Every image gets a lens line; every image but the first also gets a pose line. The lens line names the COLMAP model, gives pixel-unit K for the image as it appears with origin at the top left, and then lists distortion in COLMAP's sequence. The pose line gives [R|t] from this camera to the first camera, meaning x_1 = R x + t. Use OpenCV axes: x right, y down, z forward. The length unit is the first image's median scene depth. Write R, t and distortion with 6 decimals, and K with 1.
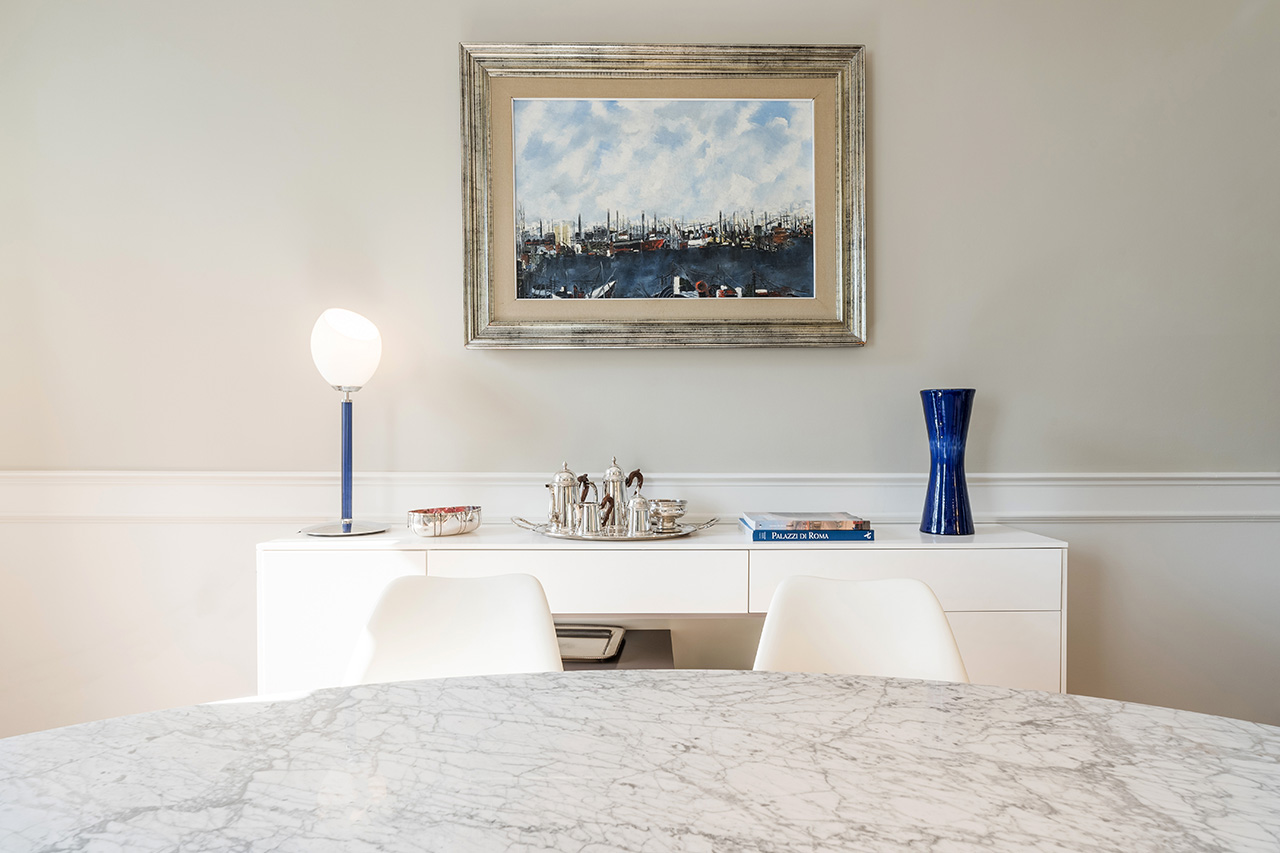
lens RADIAL K [[739.3, 0, 634.3], [0, 739.3, 434.3], [0, 0, 1]] dist [-0.002611, -0.000782]
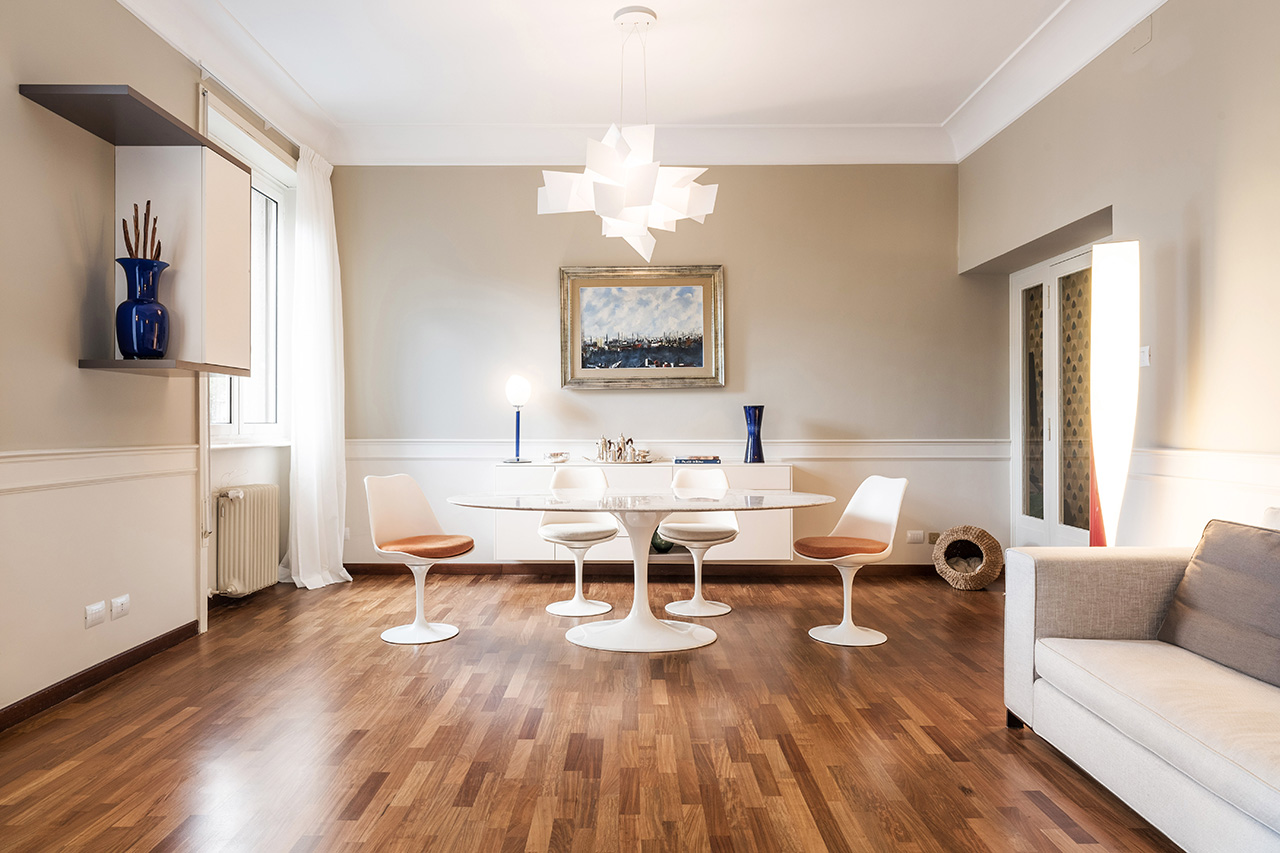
lens RADIAL K [[810.8, 0, 639.1], [0, 810.8, 423.4], [0, 0, 1]] dist [-0.000036, 0.000000]
pose [[0.999473, -0.002013, 0.032400, -0.054834], [0.001963, 0.999997, 0.001579, -0.004905], [-0.032403, -0.001514, 0.999474, -1.689007]]
